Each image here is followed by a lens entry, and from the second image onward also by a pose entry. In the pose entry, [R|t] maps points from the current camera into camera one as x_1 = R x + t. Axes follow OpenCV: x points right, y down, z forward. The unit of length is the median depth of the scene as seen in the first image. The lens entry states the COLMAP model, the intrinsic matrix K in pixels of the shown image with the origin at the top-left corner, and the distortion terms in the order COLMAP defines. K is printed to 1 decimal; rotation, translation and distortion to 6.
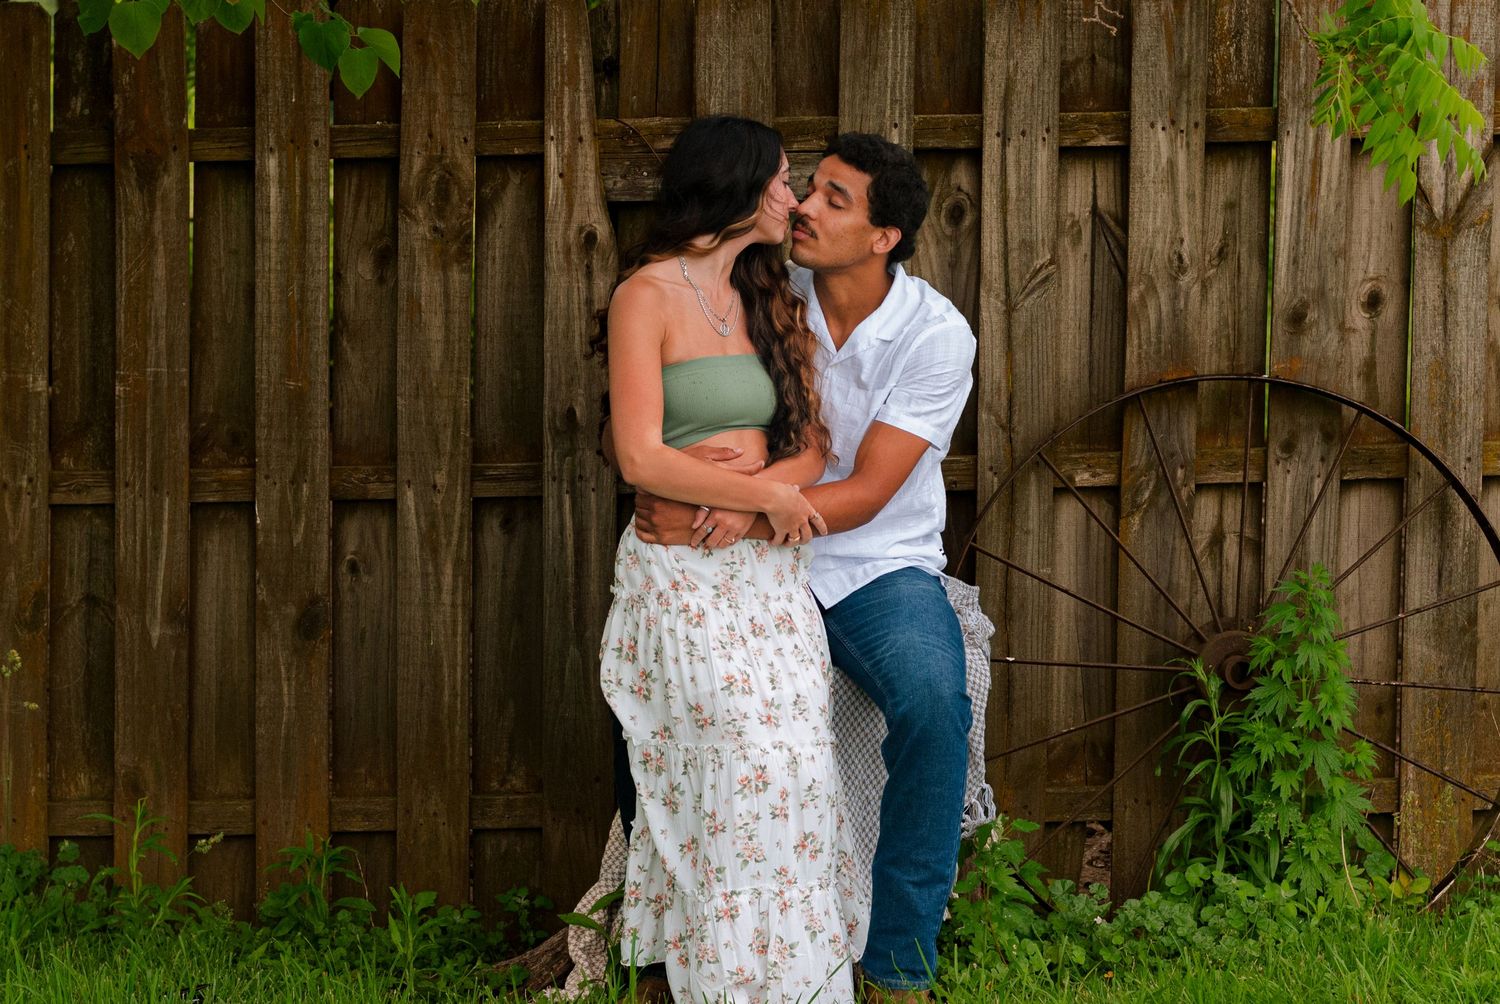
lens RADIAL K [[3338.9, 0, 750.1], [0, 3338.9, 498.3], [0, 0, 1]] dist [-0.048427, 0.000000]
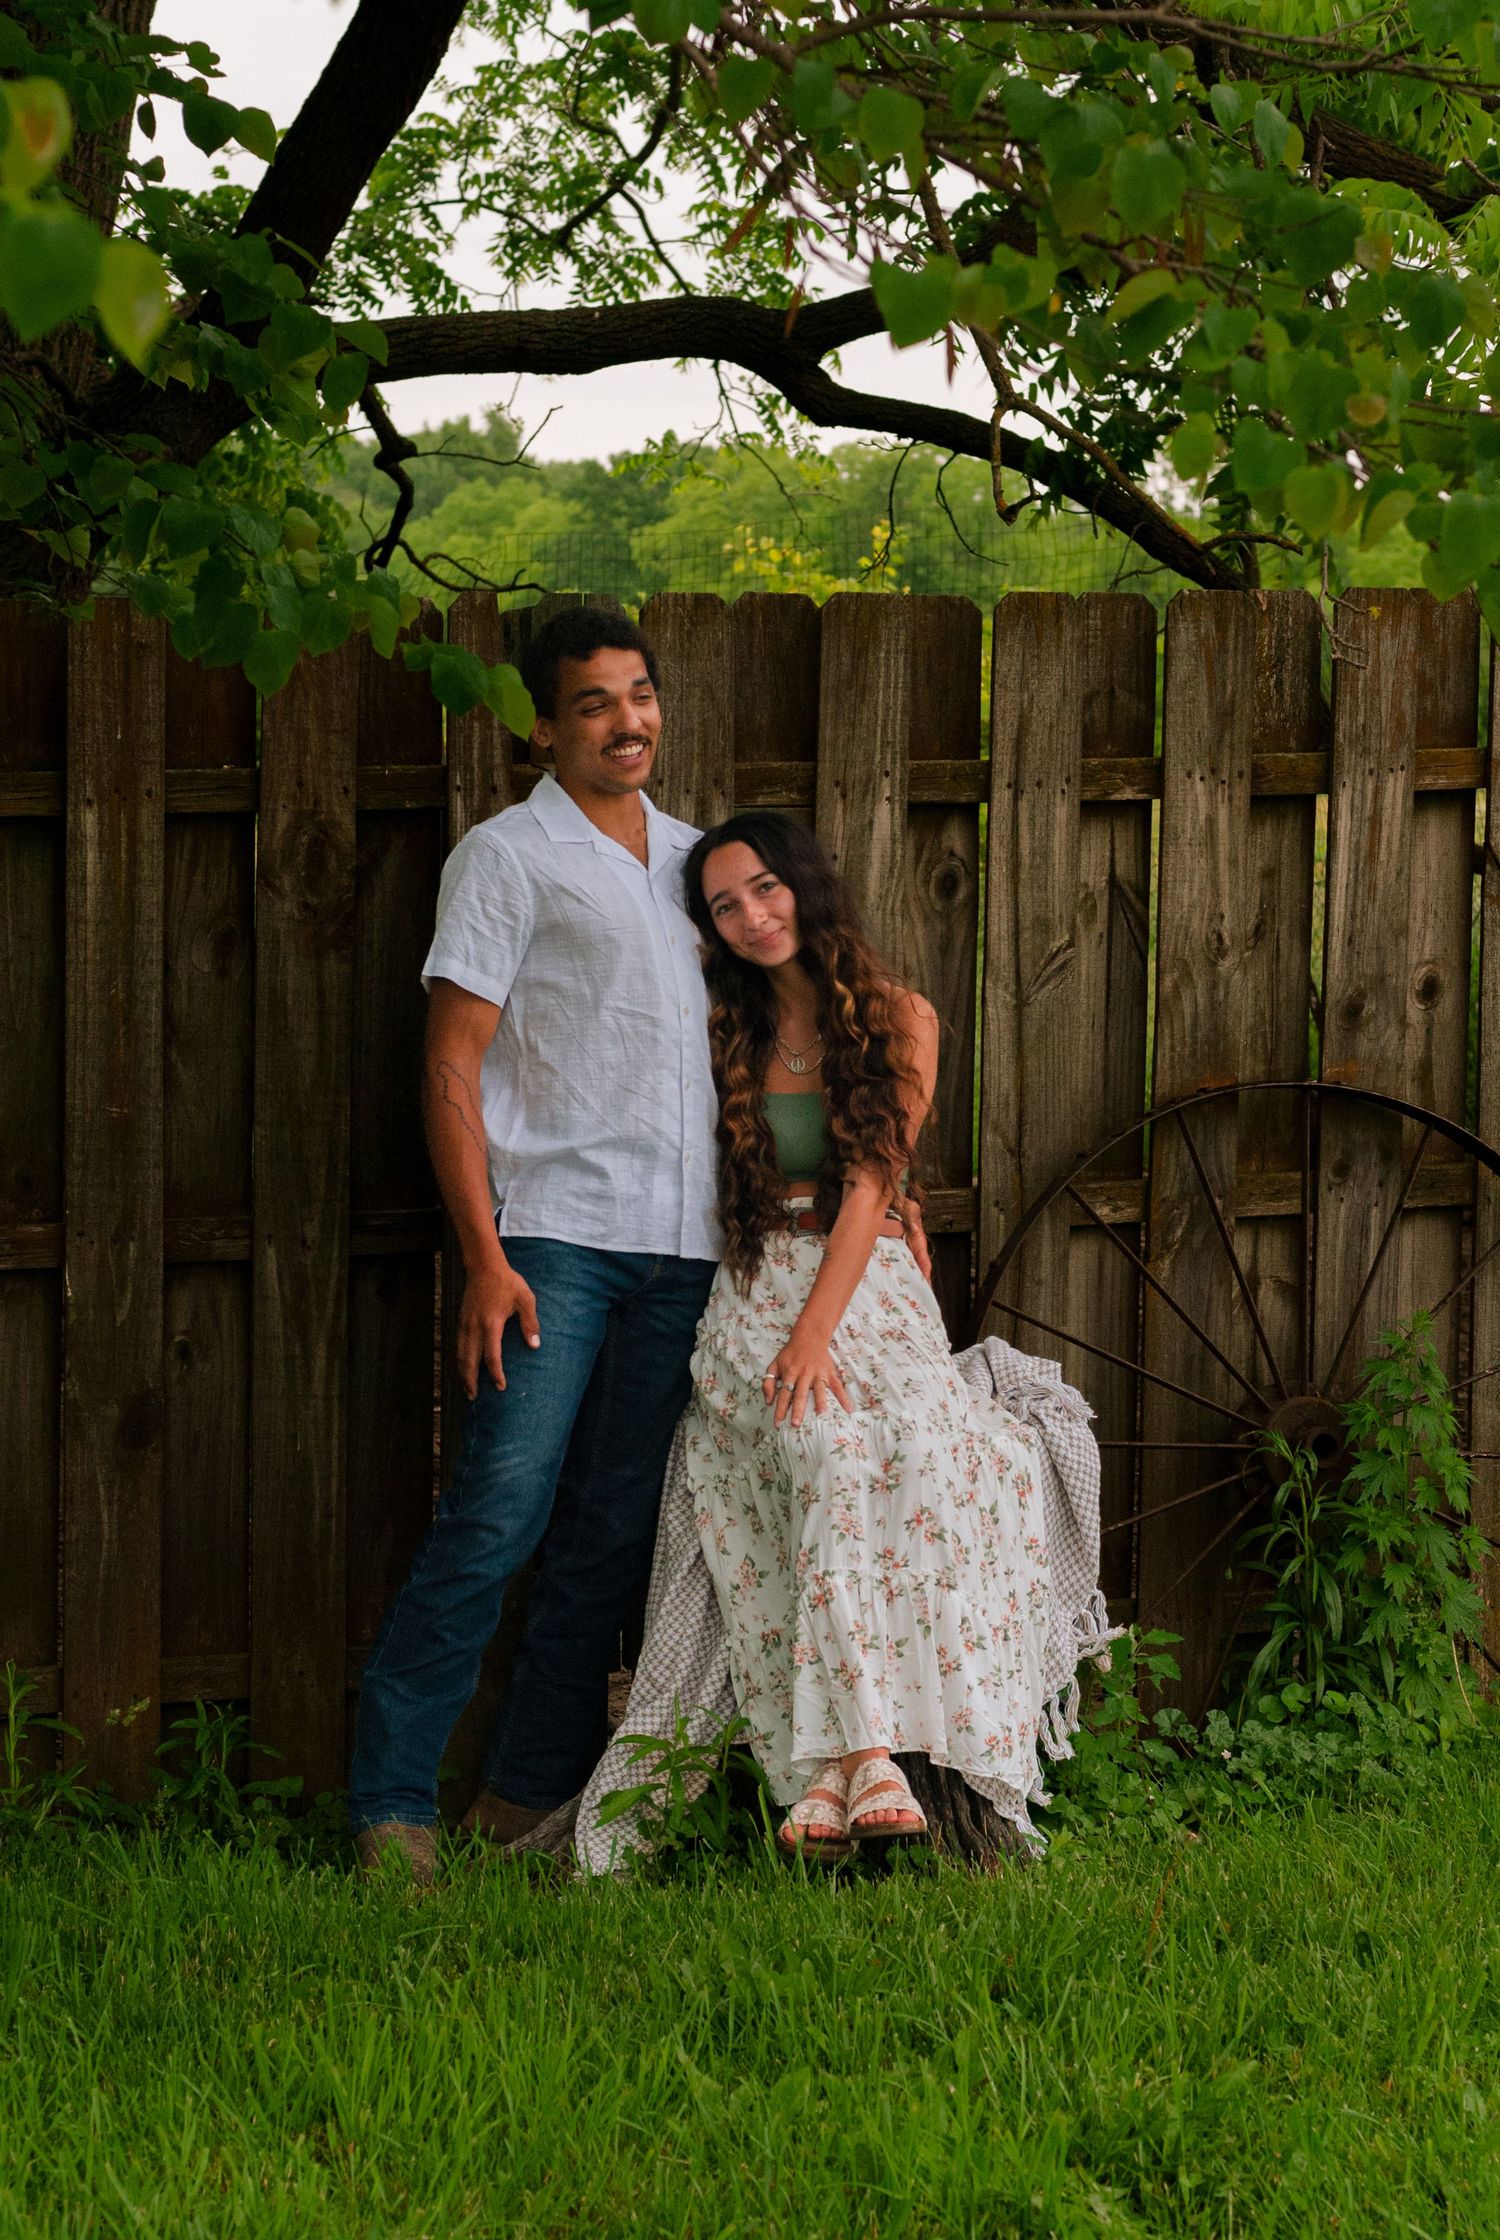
lens RADIAL K [[4986.0, 0, 753.9], [0, 4986.0, 1129.7], [0, 0, 1]] dist [-0.048427, 0.000000]
pose [[0.959420, -0.016042, 0.281524, -0.317473], [0.025500, 0.999226, -0.029965, 0.007622], [-0.280825, 0.035928, 0.959086, -0.124421]]
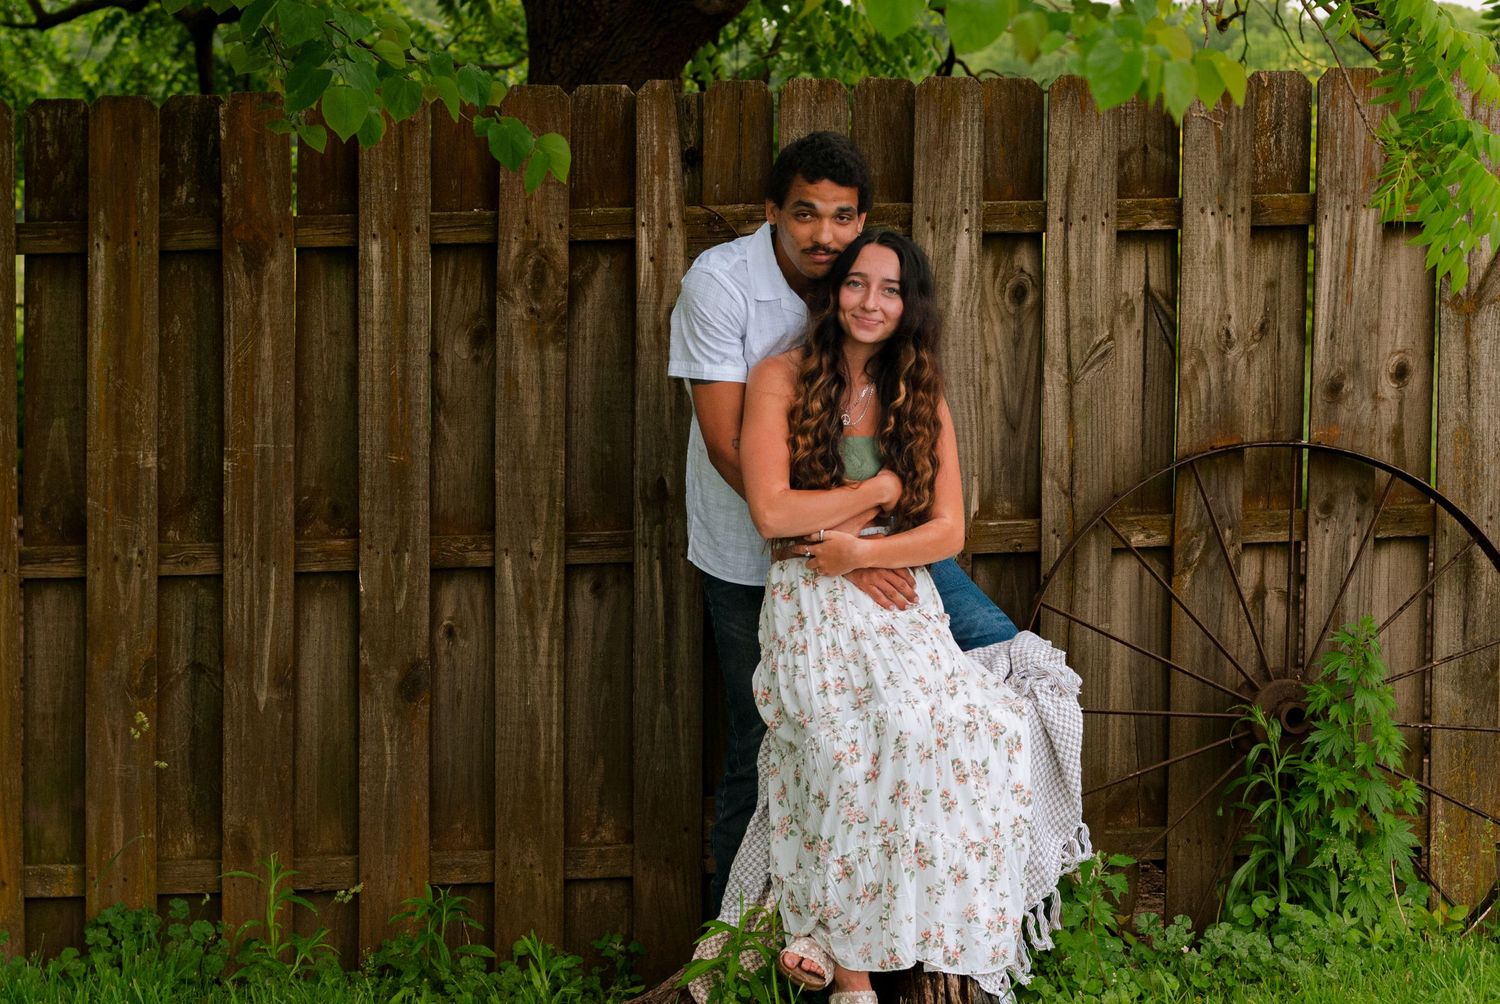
lens RADIAL K [[3338.9, 0, 750.5], [0, 3338.9, 501.0], [0, 0, 1]] dist [-0.048427, 0.000000]
pose [[0.996462, -0.010259, 0.083422, -0.113708], [0.012265, 0.999647, -0.023564, 0.005399], [-0.083150, 0.024504, 0.996236, -0.056946]]
